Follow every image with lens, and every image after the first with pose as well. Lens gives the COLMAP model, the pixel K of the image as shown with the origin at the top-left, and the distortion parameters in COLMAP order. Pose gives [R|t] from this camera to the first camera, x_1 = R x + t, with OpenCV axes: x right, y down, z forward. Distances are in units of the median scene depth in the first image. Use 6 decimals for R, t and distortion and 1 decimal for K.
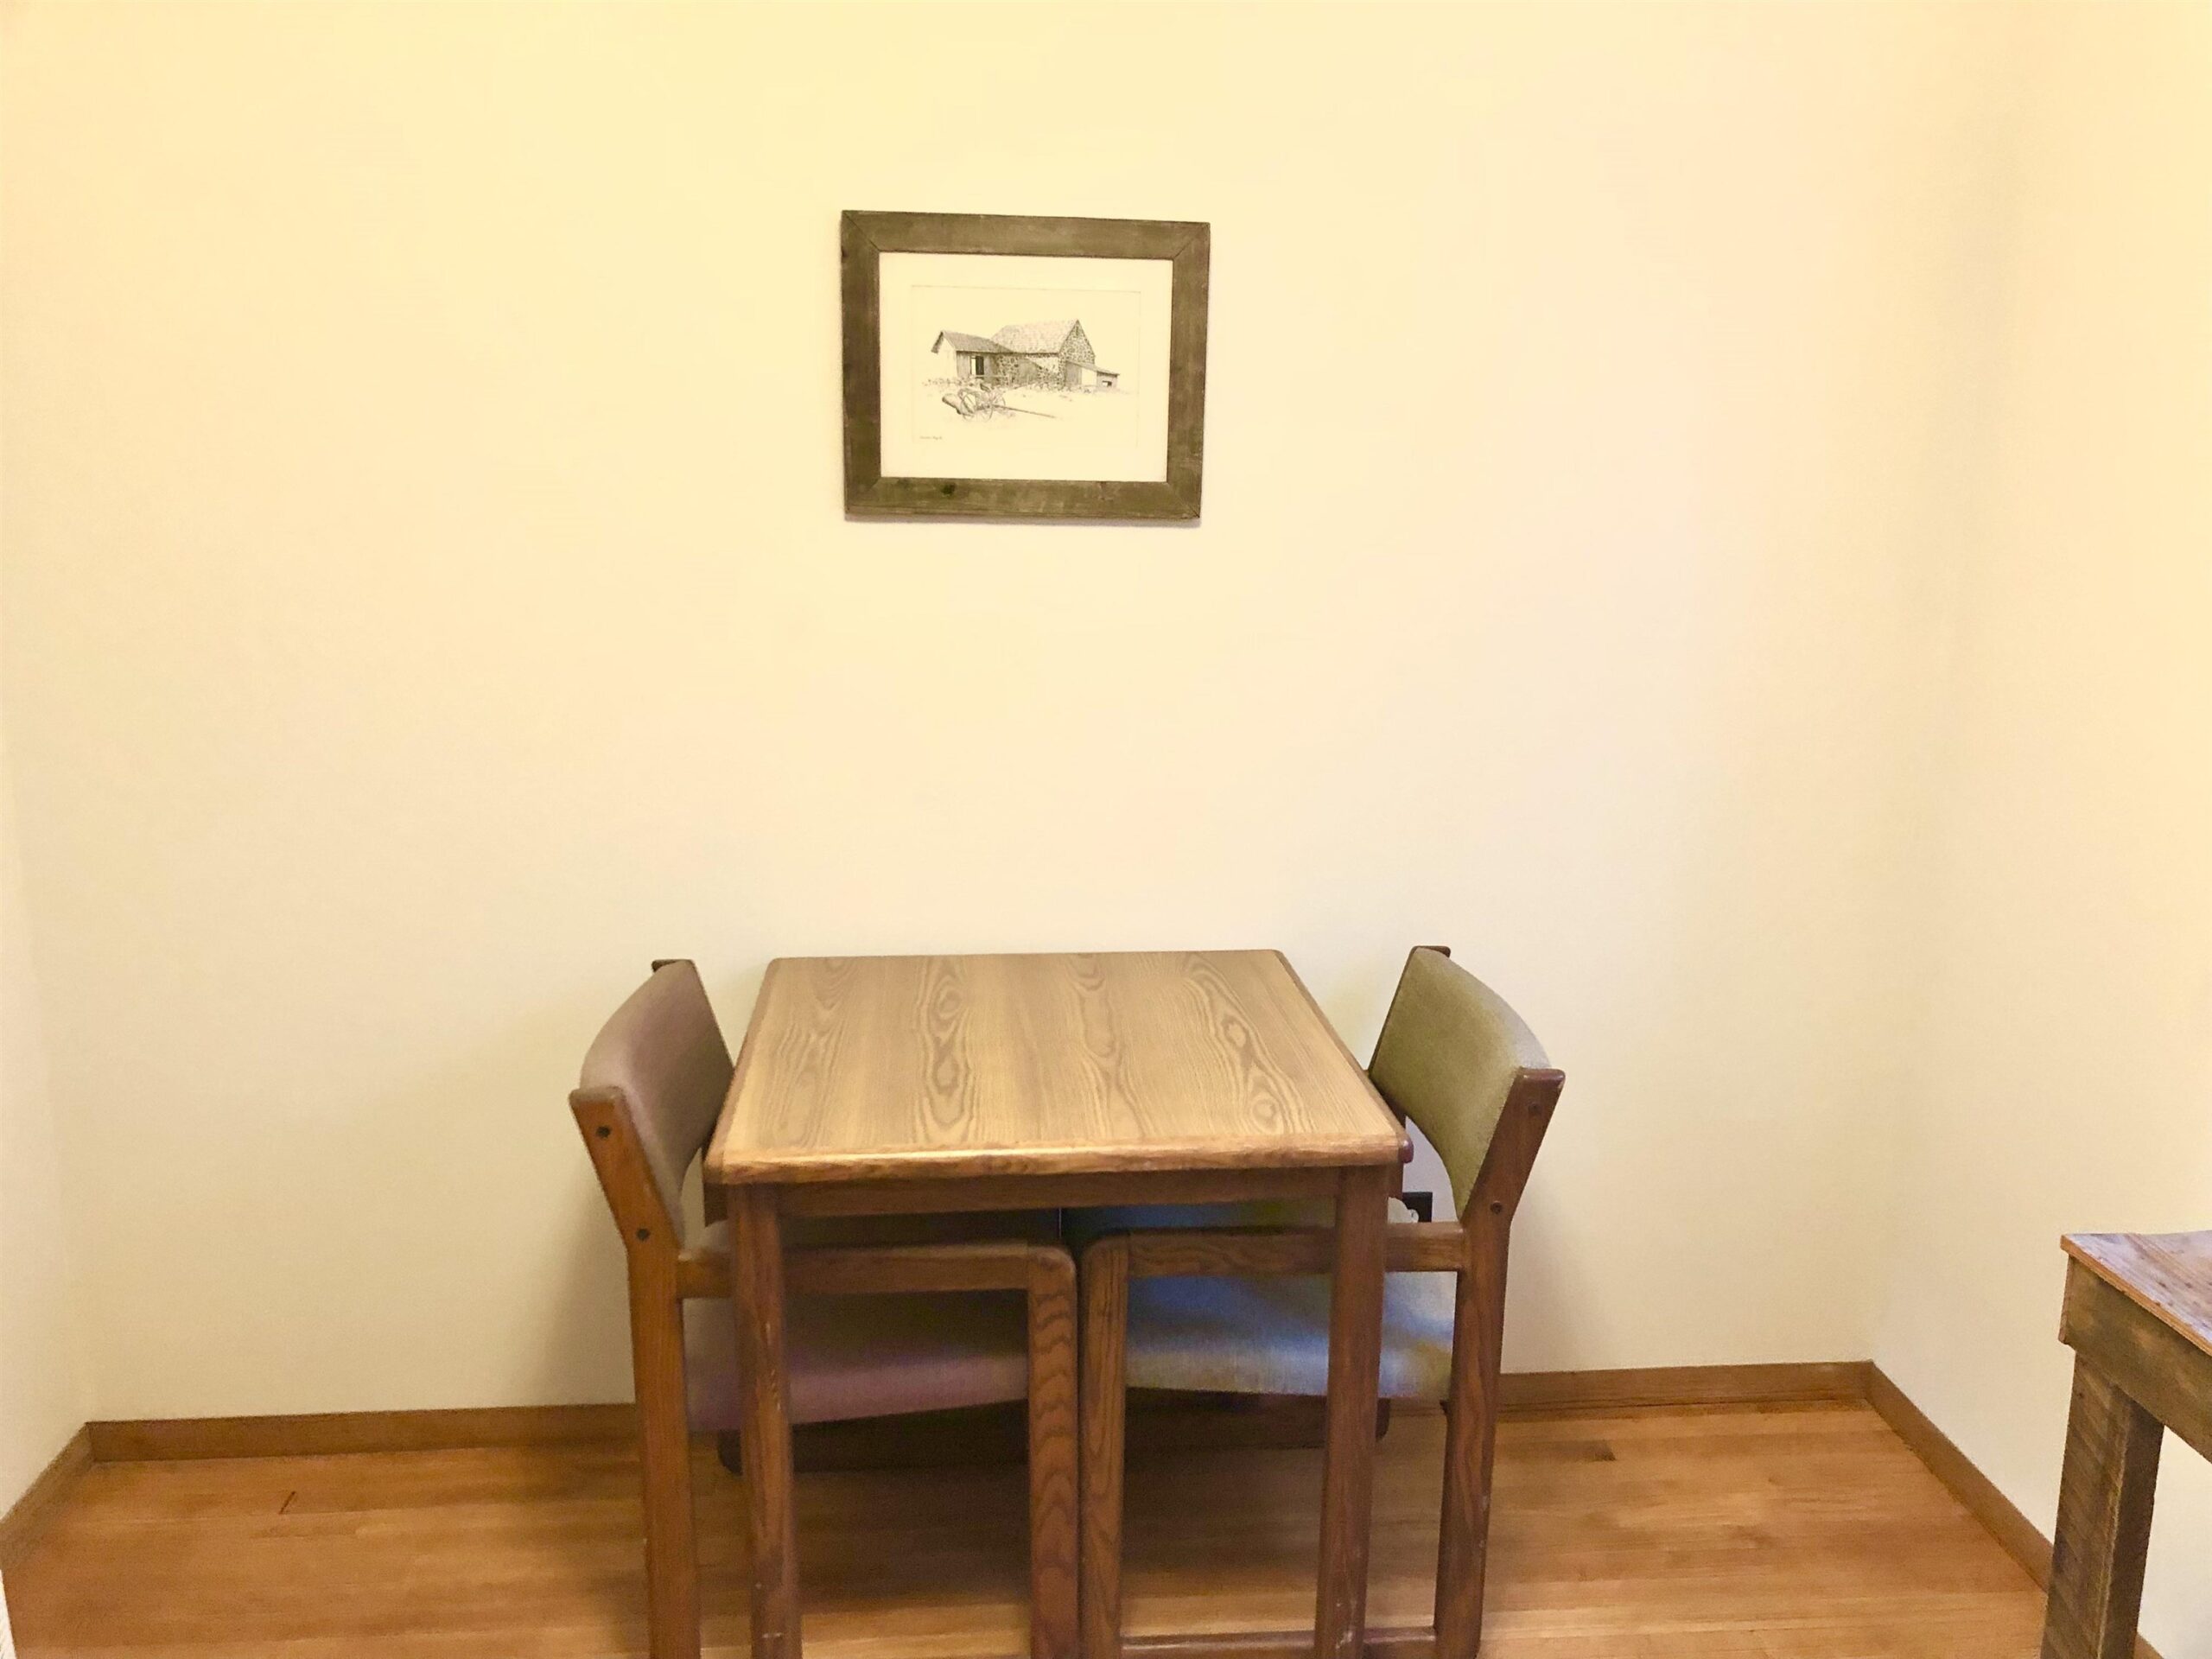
lens RADIAL K [[1805.8, 0, 1105.0], [0, 1805.8, 853.9], [0, 0, 1]] dist [0.051360, -0.055874]
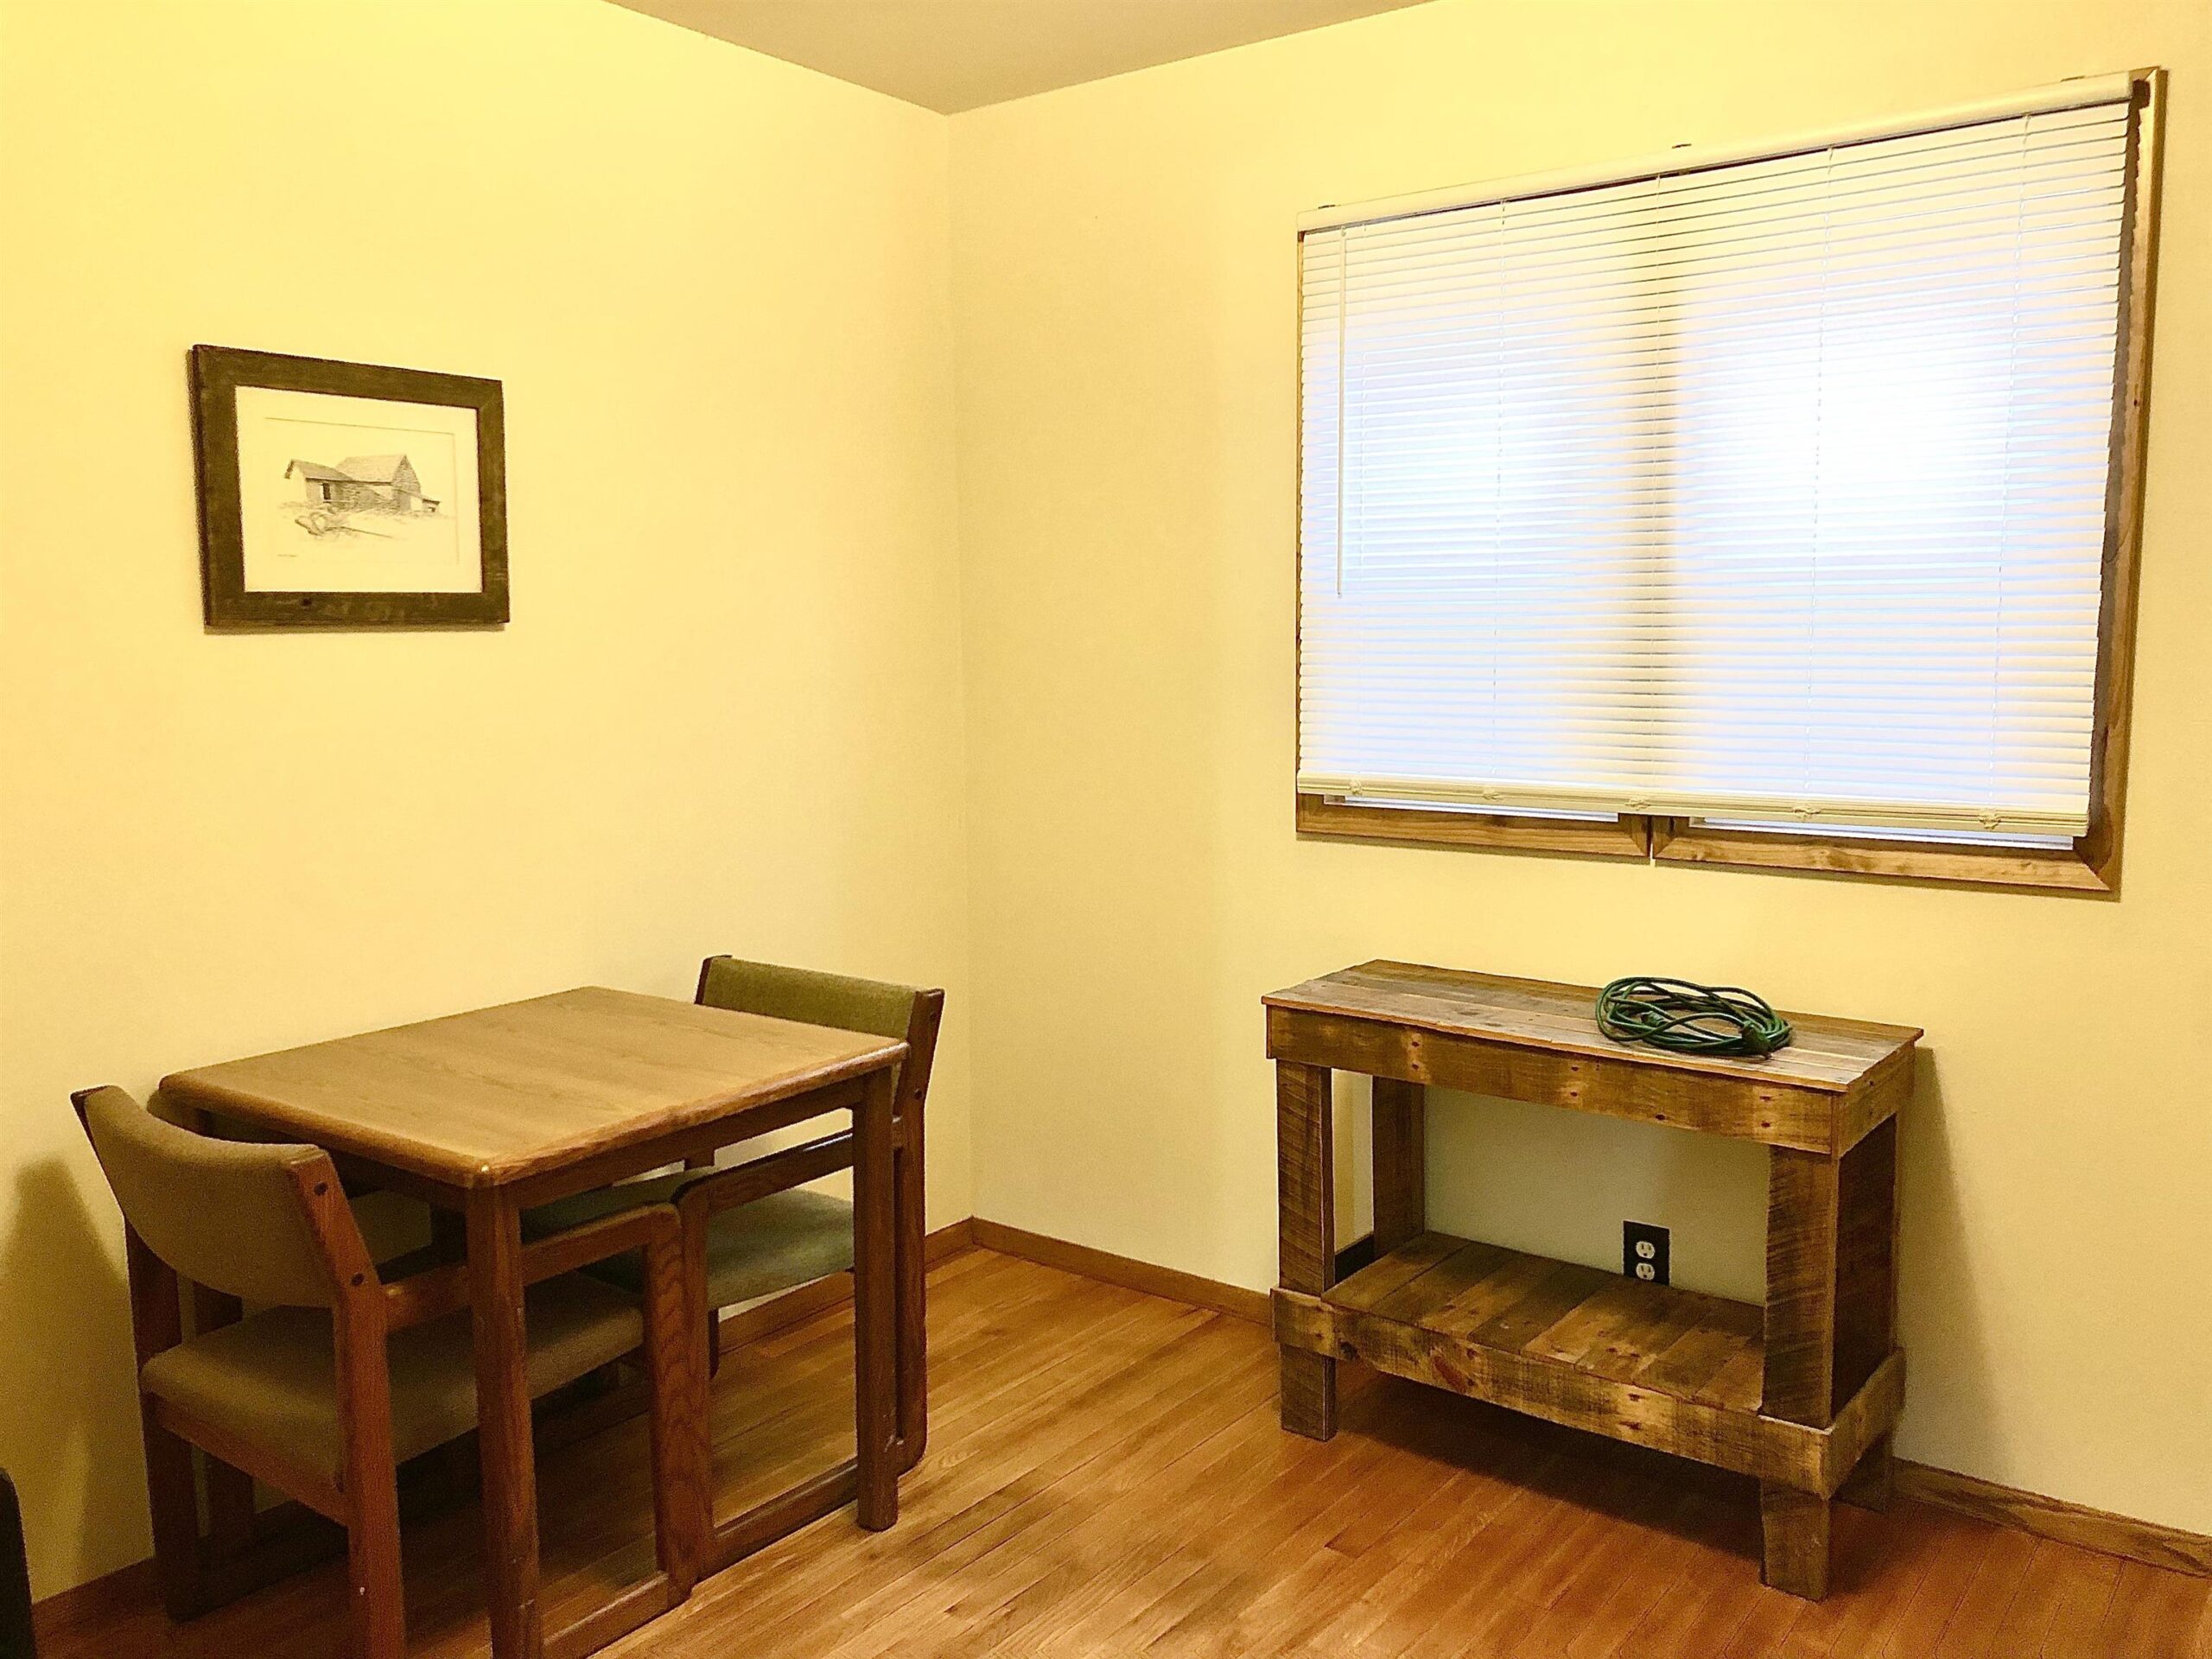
lens RADIAL K [[1805.8, 0, 1116.5], [0, 1805.8, 811.5], [0, 0, 1]] dist [0.051360, -0.055874]
pose [[0.674242, -0.106729, 0.730758, -0.576890], [0.182288, 0.982937, -0.024630, 0.037760], [-0.715660, 0.149815, 0.682193, -0.073759]]
